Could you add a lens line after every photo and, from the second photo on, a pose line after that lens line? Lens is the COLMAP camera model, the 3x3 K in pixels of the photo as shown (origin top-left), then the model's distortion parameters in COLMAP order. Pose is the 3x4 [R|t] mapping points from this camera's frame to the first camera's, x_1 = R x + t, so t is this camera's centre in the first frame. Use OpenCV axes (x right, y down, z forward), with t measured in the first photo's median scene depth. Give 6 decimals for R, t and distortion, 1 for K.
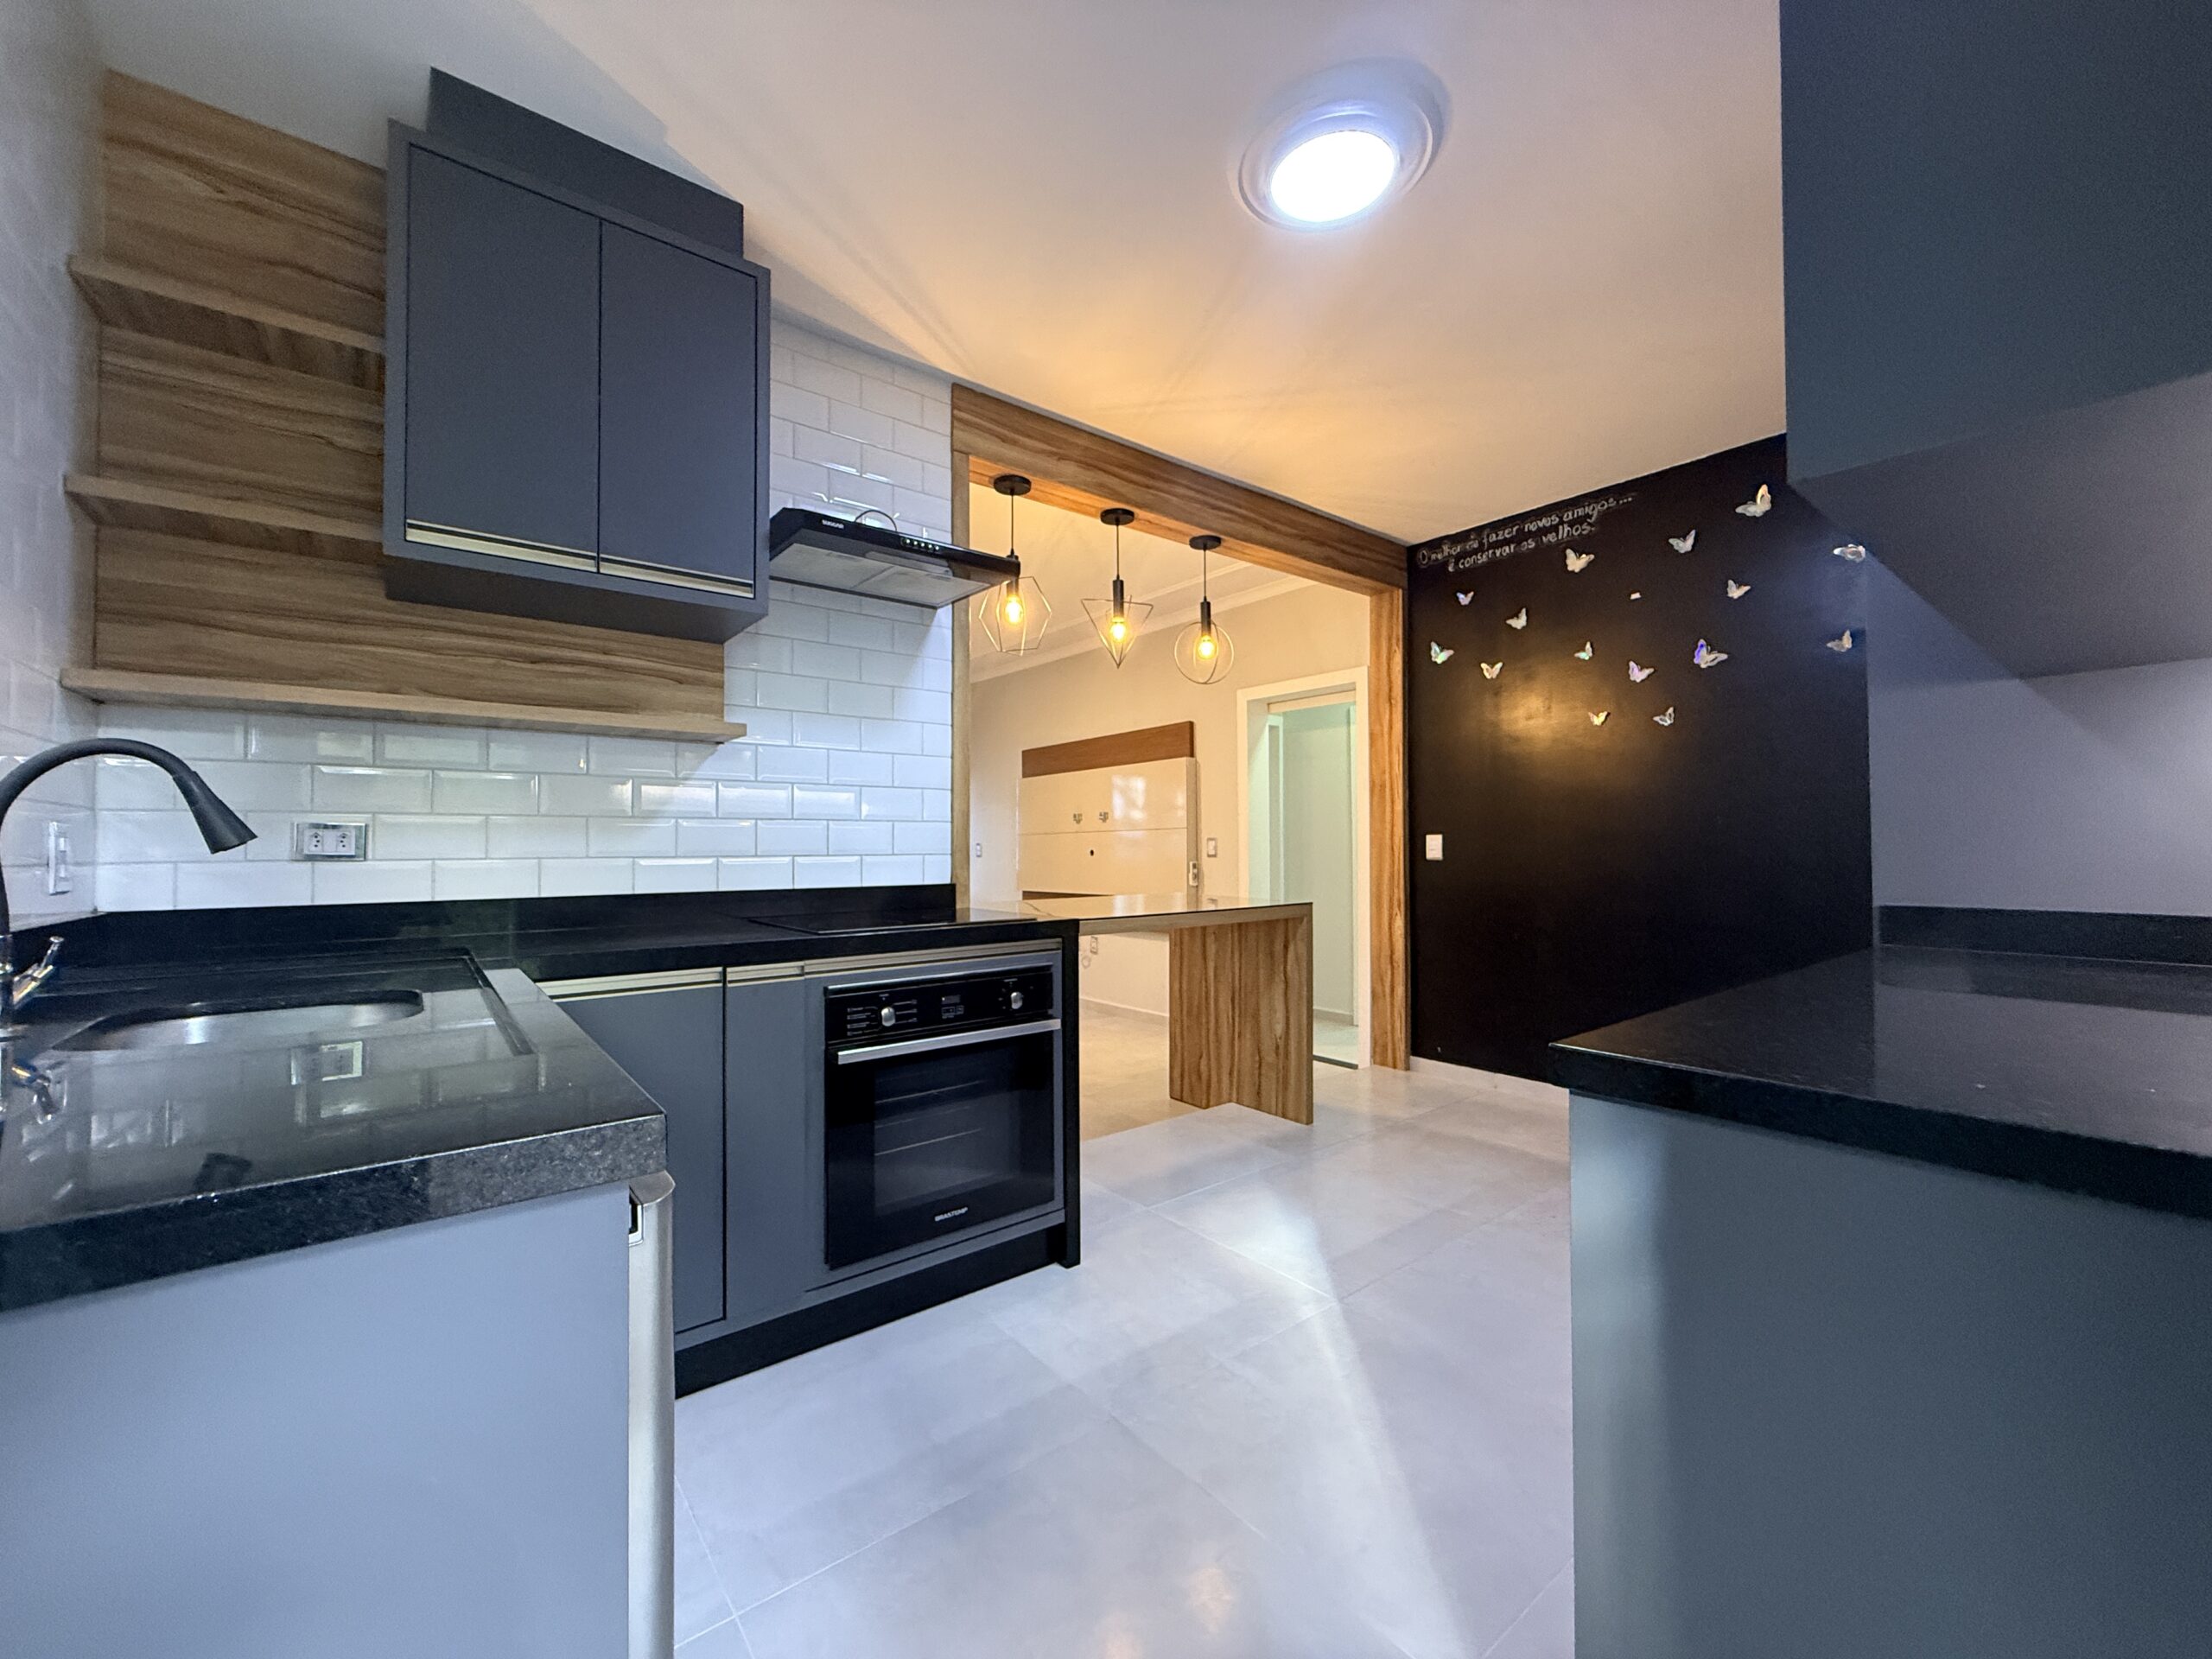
lens RADIAL K [[877.2, 0, 1101.3], [0, 877.2, 832.2], [0, 0, 1]] dist [-0.000518, -0.000012]
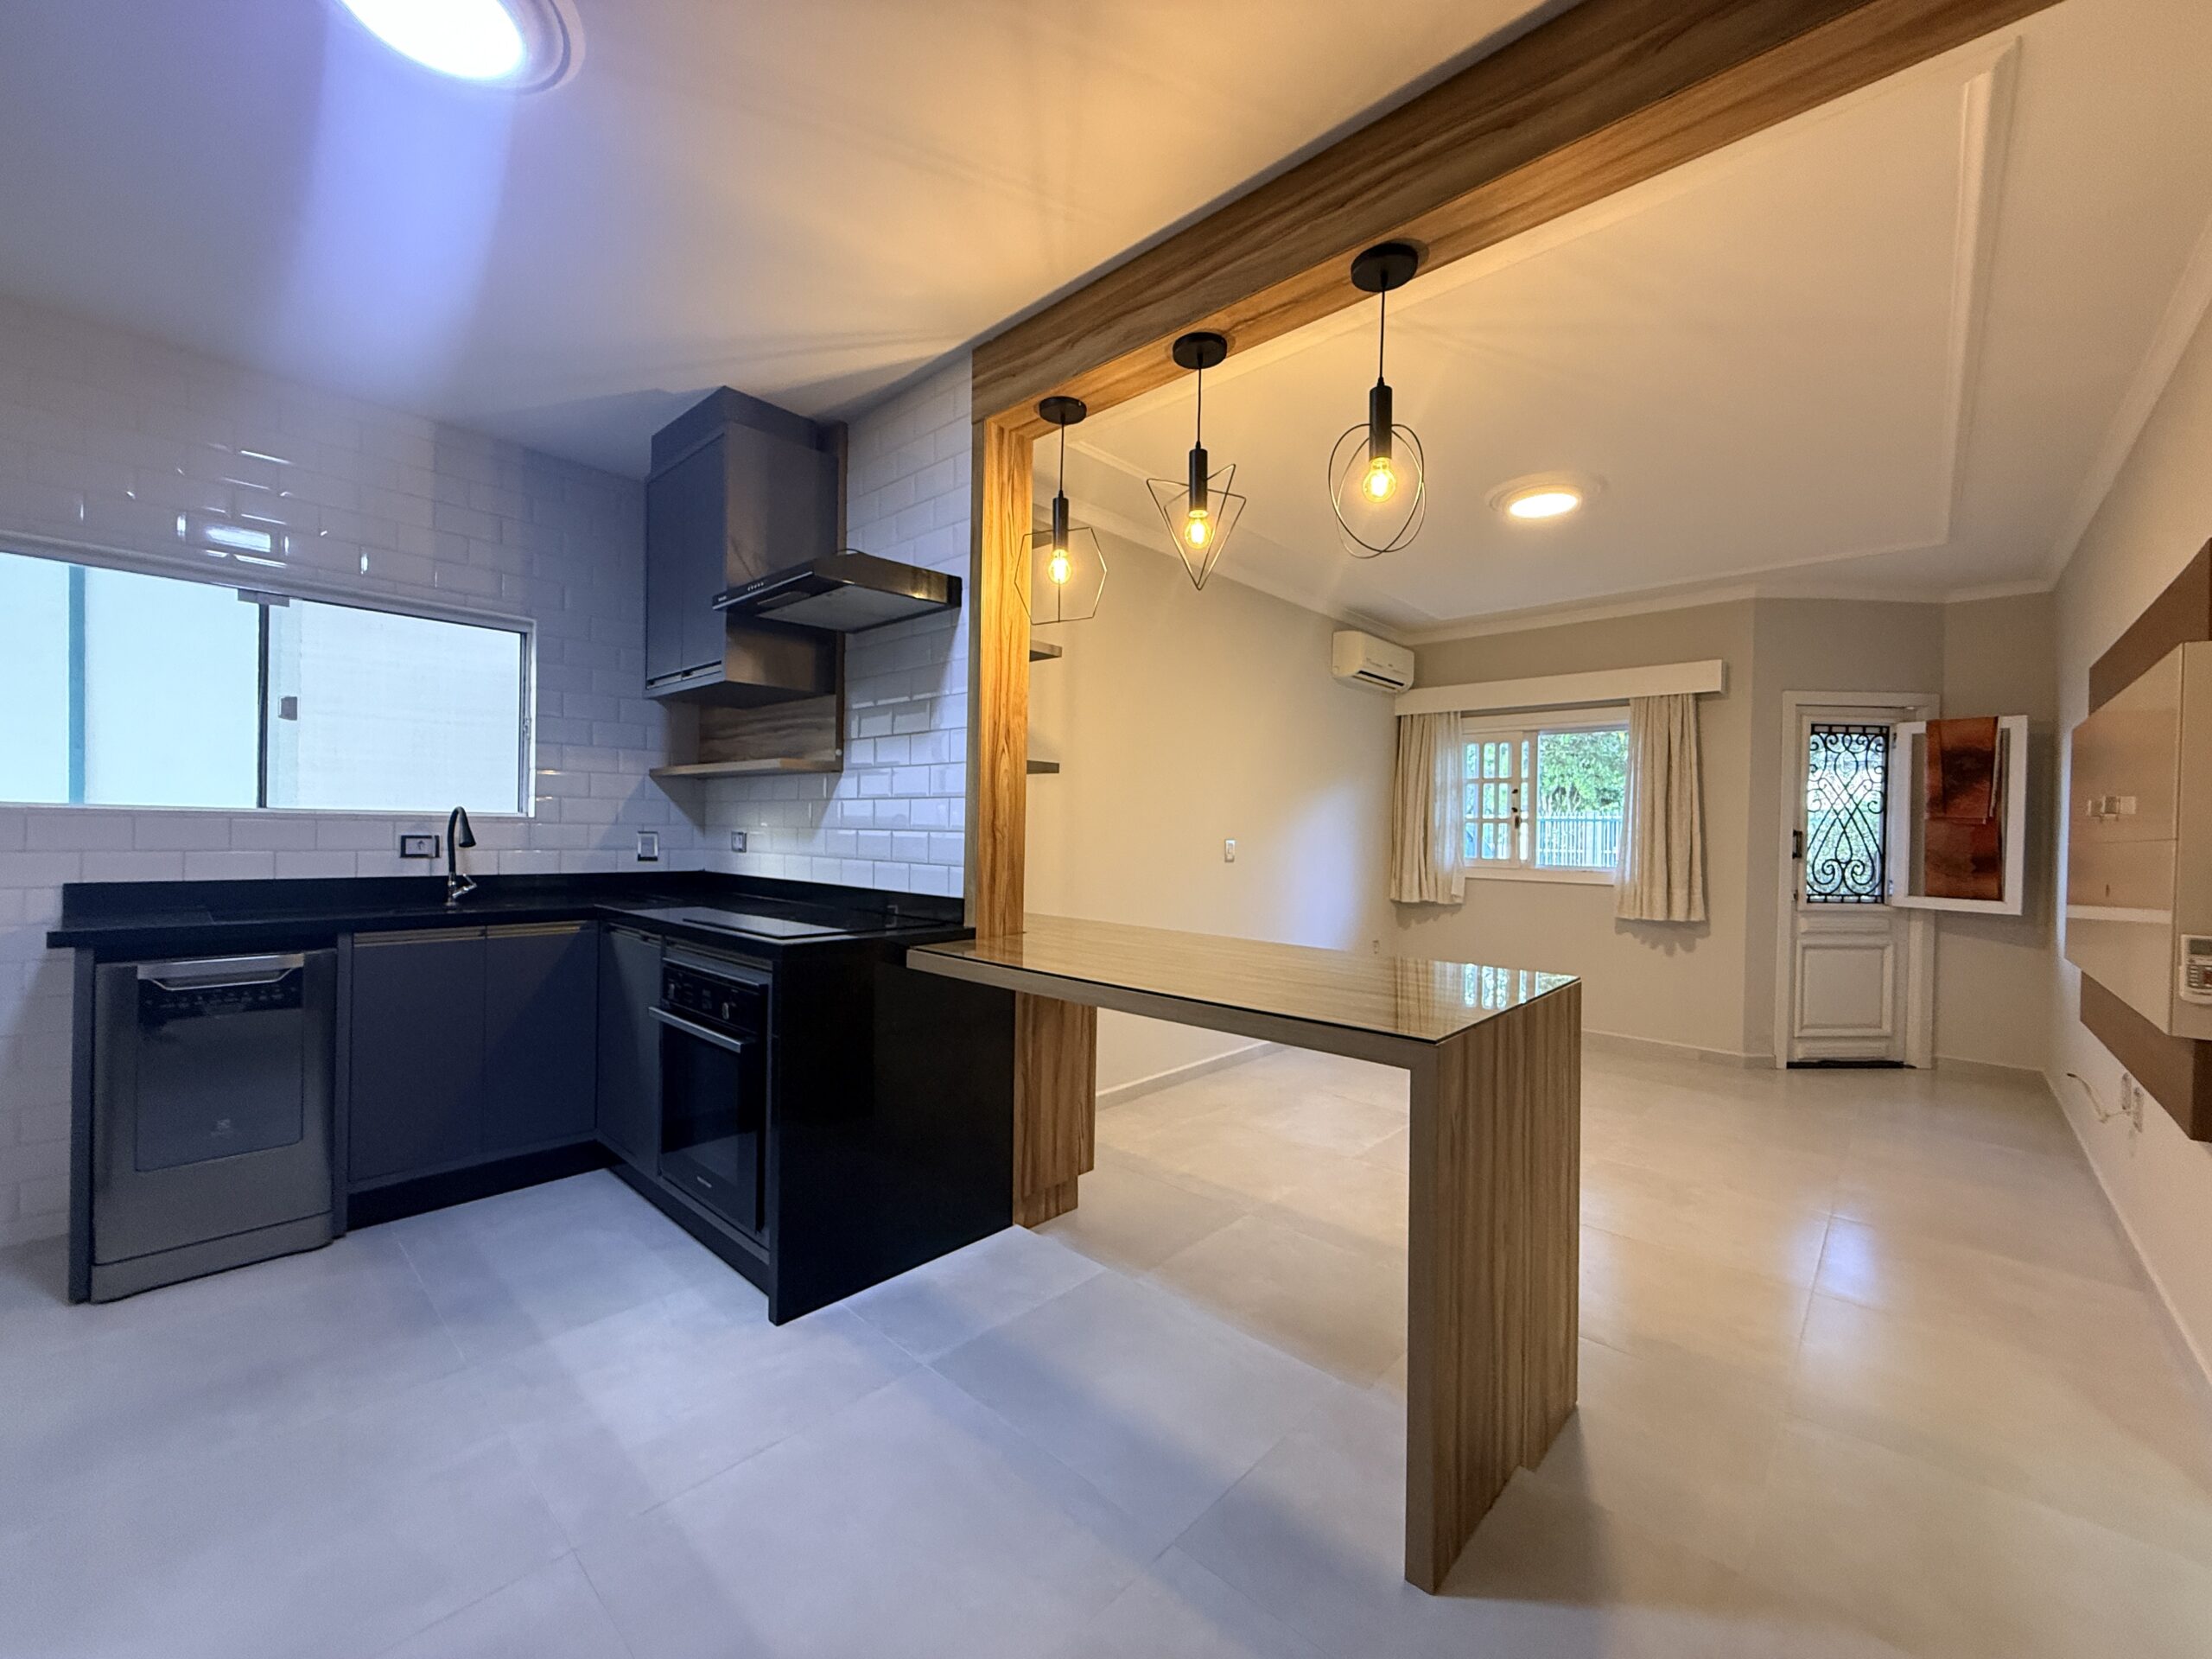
lens RADIAL K [[877.2, 0, 1100.6], [0, 877.2, 829.5], [0, 0, 1]] dist [-0.000518, -0.000012]
pose [[0.151595, 0.011808, -0.988372, 0.600887], [-0.001992, 0.999930, 0.011641, -0.019555], [0.988441, 0.000204, 0.151608, 0.785333]]
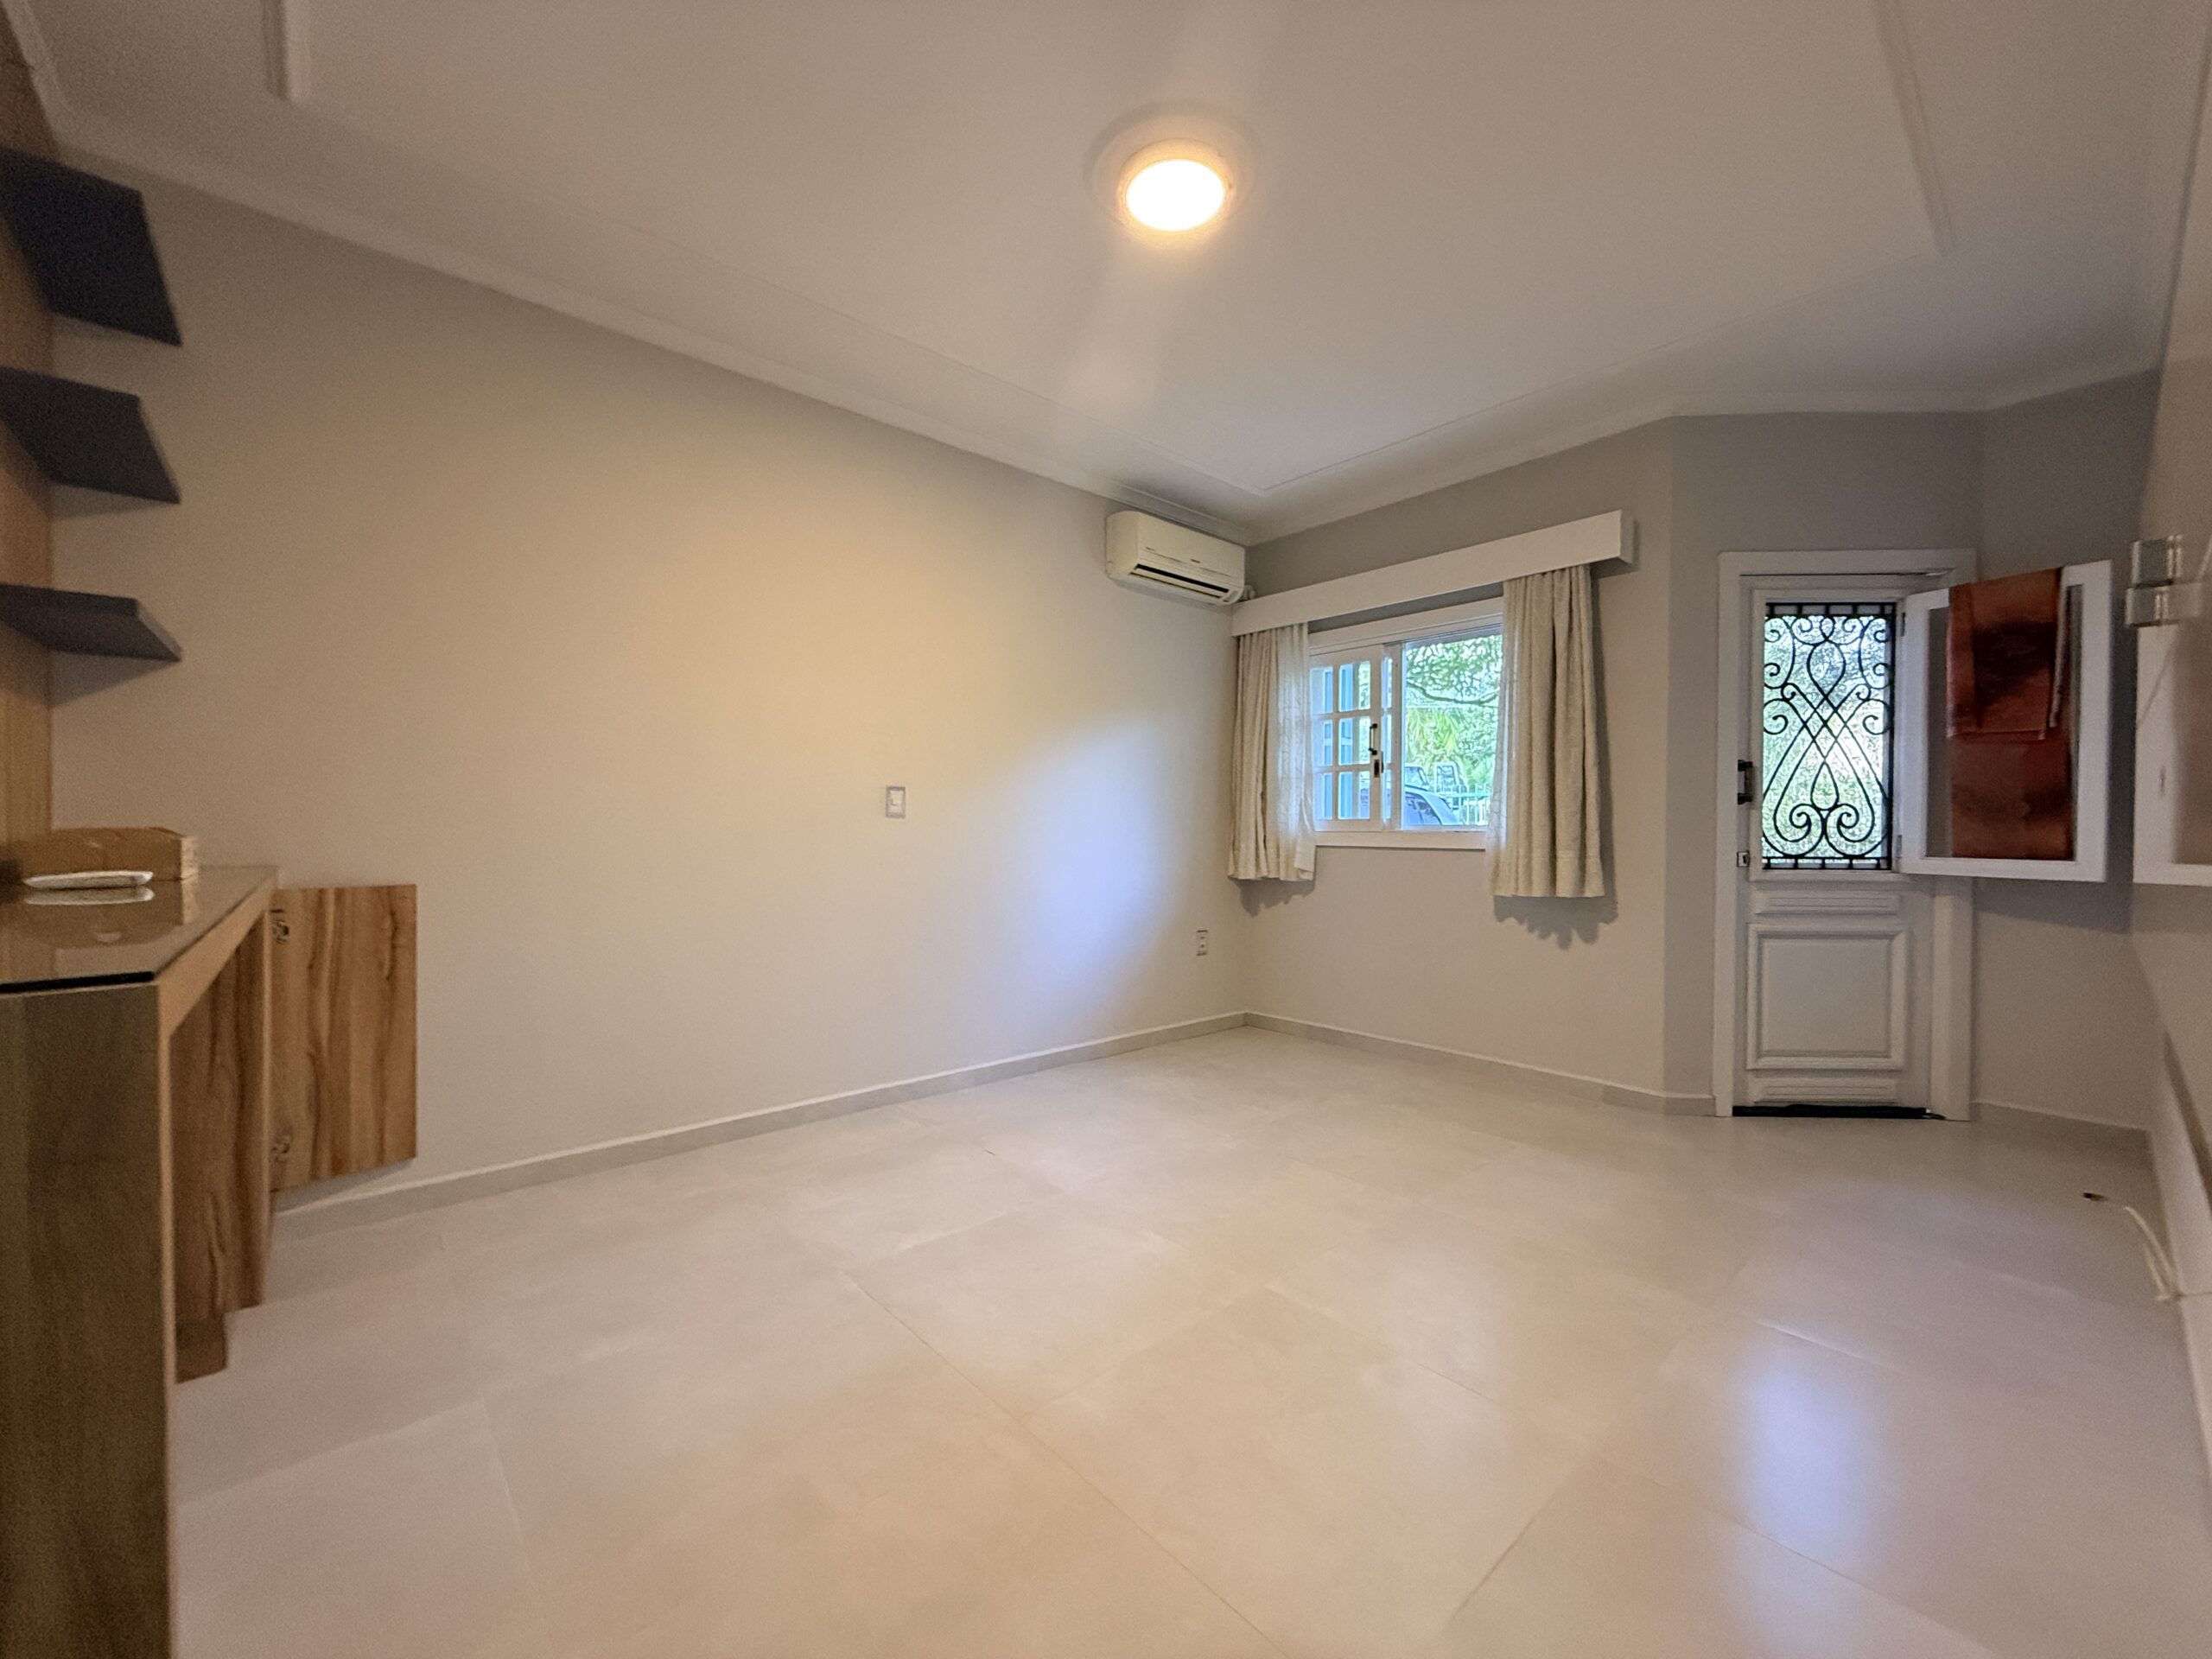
lens RADIAL K [[877.2, 0, 1107.8], [0, 877.2, 834.3], [0, 0, 1]] dist [-0.000518, -0.000012]
pose [[0.059622, 0.013175, -0.998134, 0.244724], [0.011603, 0.999836, 0.013891, 0.062092], [0.998154, -0.012410, 0.059459, 1.426119]]
